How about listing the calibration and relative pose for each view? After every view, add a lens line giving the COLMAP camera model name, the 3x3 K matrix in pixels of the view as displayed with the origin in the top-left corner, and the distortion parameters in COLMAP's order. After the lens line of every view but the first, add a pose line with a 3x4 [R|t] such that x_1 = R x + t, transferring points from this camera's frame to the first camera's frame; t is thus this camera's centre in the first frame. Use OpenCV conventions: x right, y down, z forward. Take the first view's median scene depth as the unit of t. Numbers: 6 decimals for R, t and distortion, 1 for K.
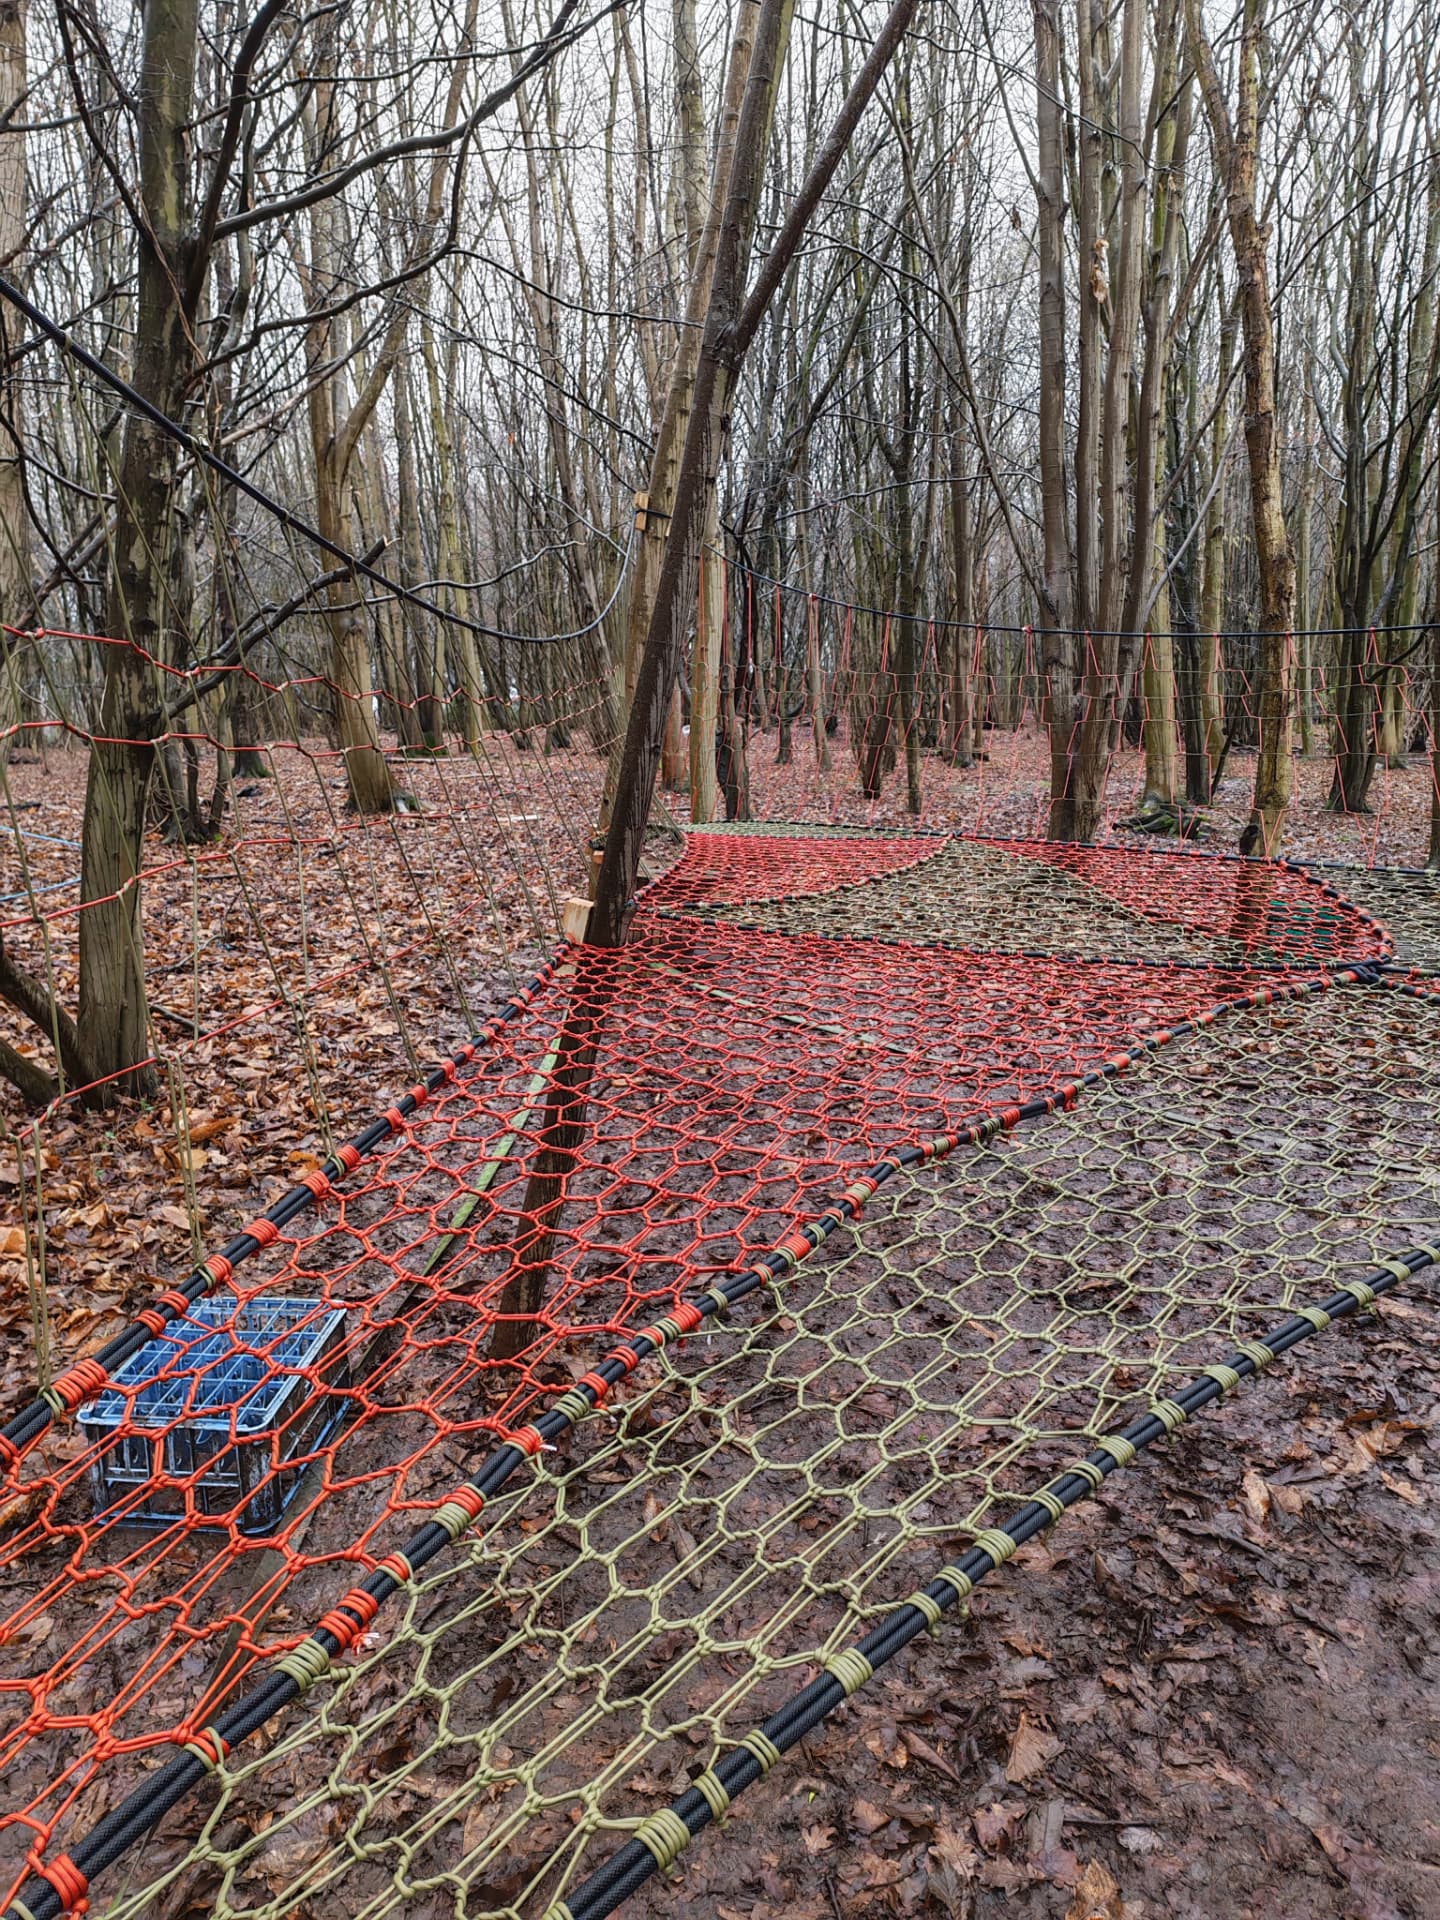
lens RADIAL K [[1337.8, 0, 688.8], [0, 1337.8, 928.0], [0, 0, 1]] dist [0.074497, -0.096674]
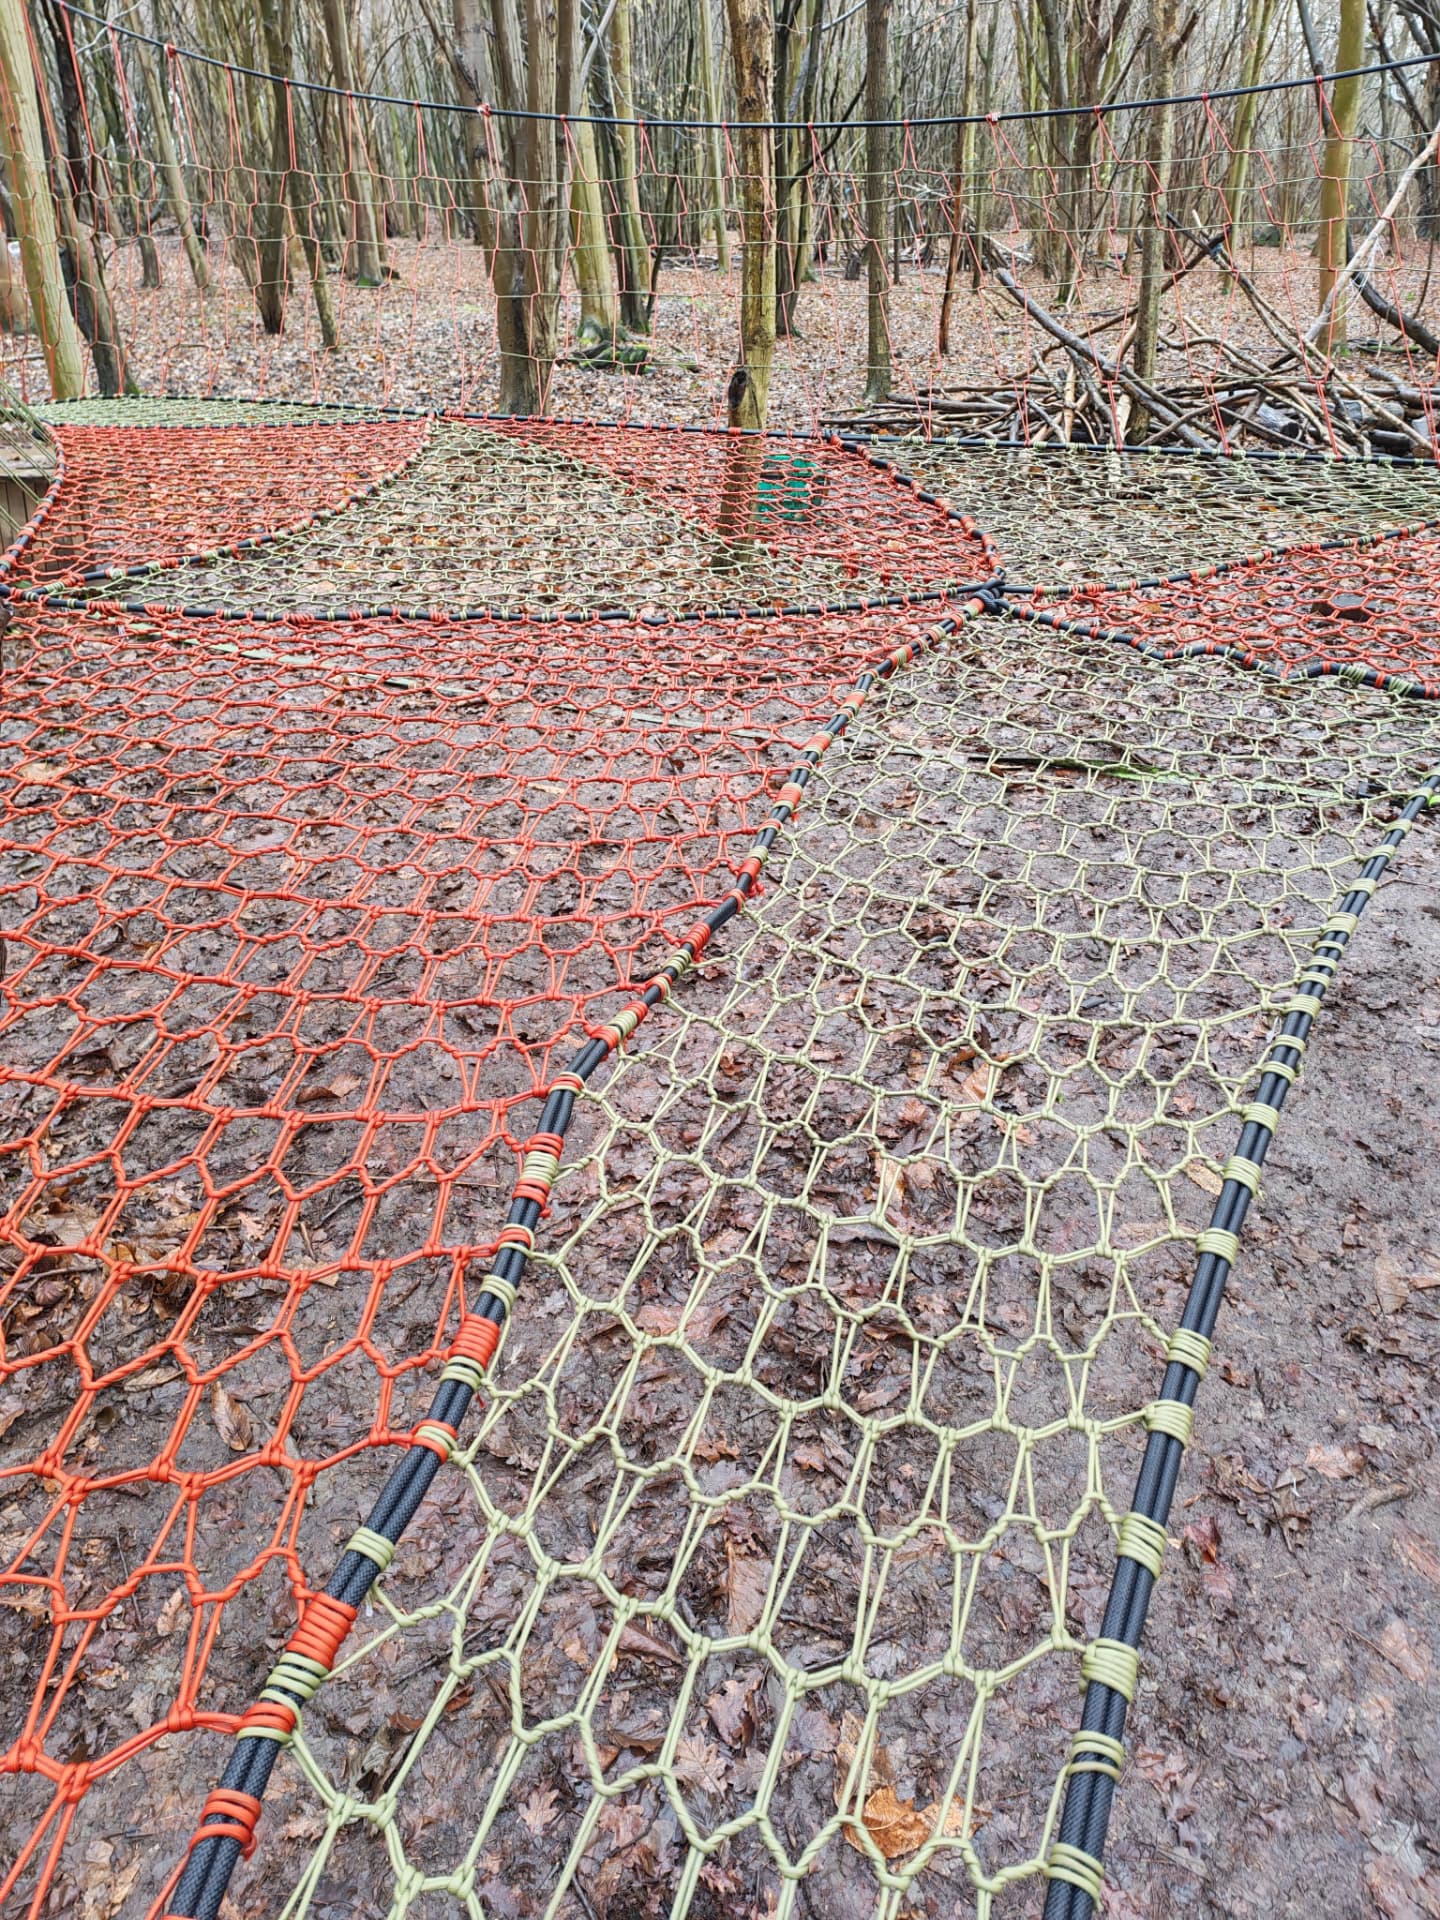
lens RADIAL K [[1337.8, 0, 709.8], [0, 1337.8, 936.2], [0, 0, 1]] dist [0.074497, -0.096674]
pose [[0.909833, -0.198742, 0.364288, -0.001274], [0.069699, 0.938572, 0.337972, -0.027733], [-0.409079, -0.282108, 0.867796, 0.123710]]
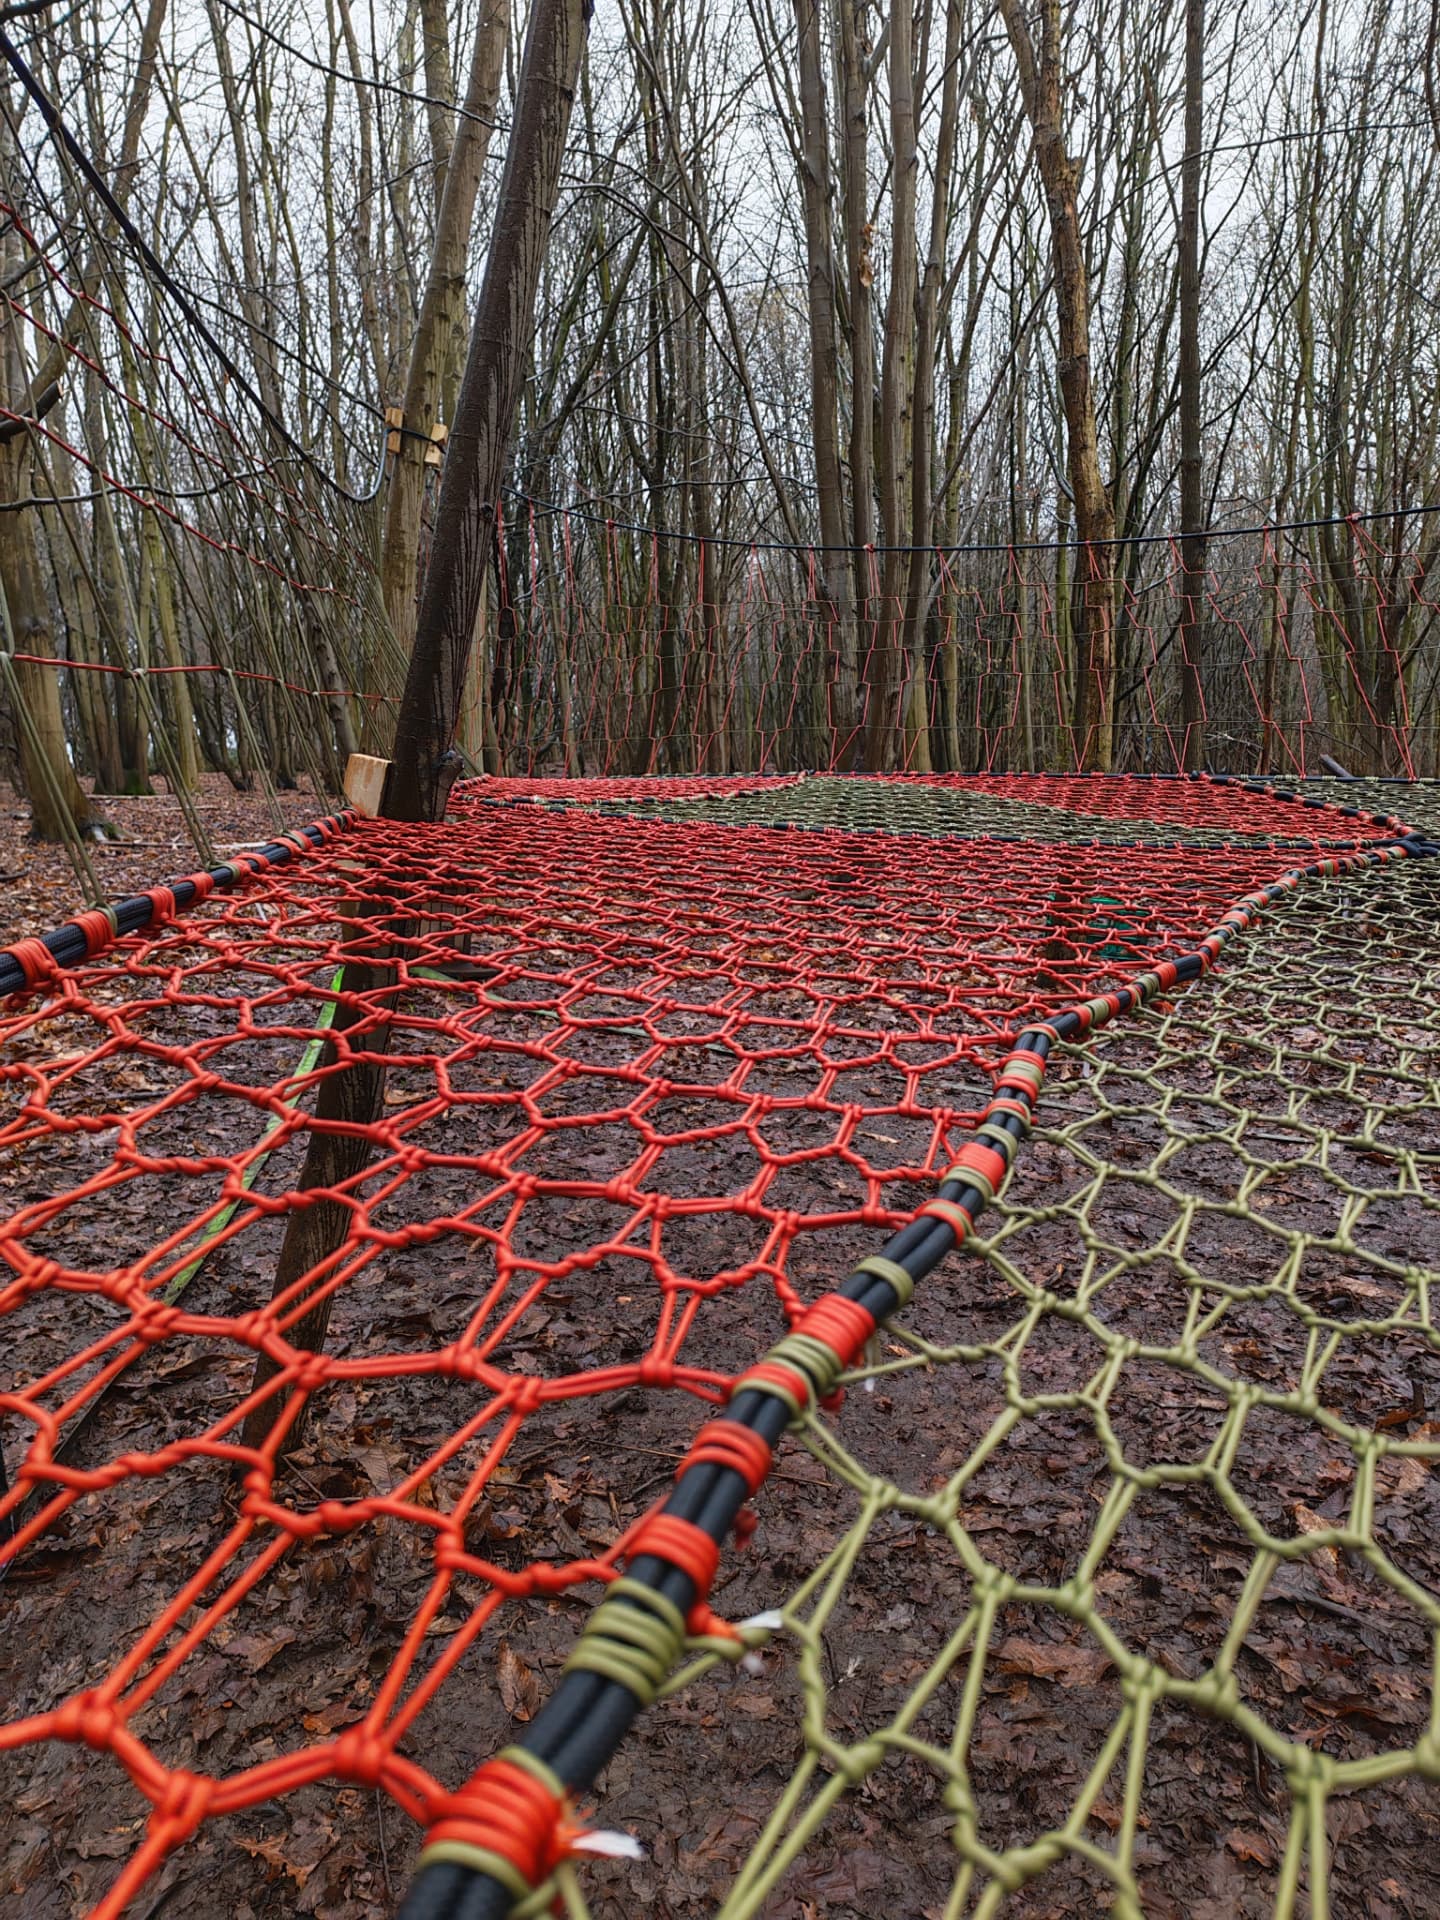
lens RADIAL K [[1337.8, 0, 729.3], [0, 1337.8, 955.3], [0, 0, 1]] dist [0.074497, -0.096674]
pose [[0.975227, -0.023892, 0.219914, -0.025570], [0.029539, 0.999312, -0.022426, 0.044047], [-0.219227, 0.028366, 0.975261, 0.140106]]
